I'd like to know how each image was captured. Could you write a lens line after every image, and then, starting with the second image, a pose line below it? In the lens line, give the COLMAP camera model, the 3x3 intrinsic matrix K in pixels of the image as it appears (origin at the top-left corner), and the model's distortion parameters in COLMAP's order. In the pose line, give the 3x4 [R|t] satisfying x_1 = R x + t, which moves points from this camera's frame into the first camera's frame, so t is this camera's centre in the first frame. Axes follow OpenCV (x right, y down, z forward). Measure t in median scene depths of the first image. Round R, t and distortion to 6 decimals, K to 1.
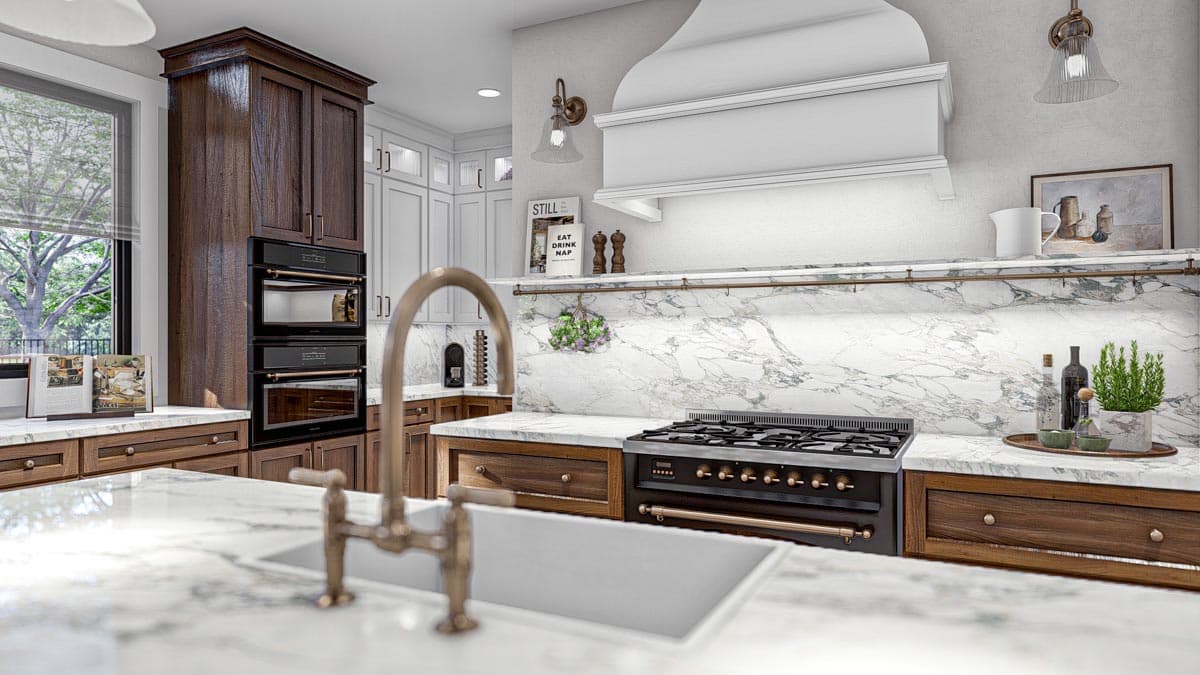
lens RADIAL K [[755.2, 0, 599.3], [0, 755.2, 334.6], [0, 0, 1]] dist [0.000858, -0.001263]
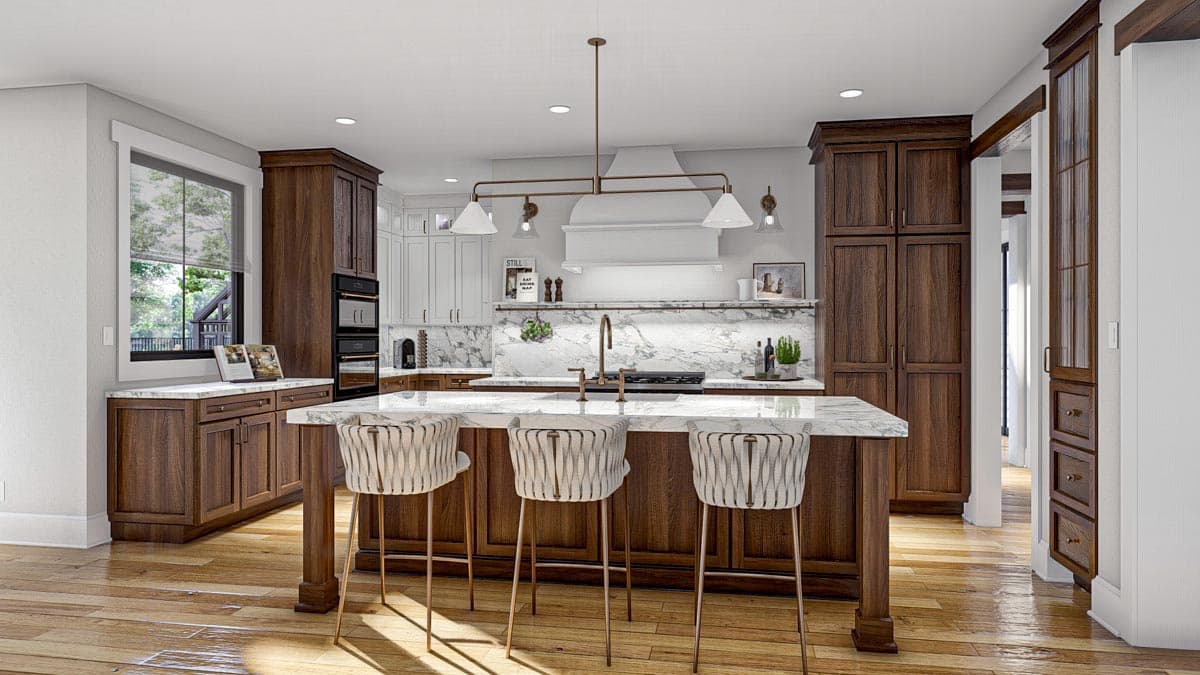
lens RADIAL K [[755.2, 0, 599.8], [0, 755.2, 336.8], [0, 0, 1]] dist [0.000858, -0.001263]
pose [[0.957086, 0.000192, 0.289805, -0.420936], [-0.001119, 0.999995, 0.003032, 0.003903], [-0.289803, -0.003226, 0.957081, -0.828592]]
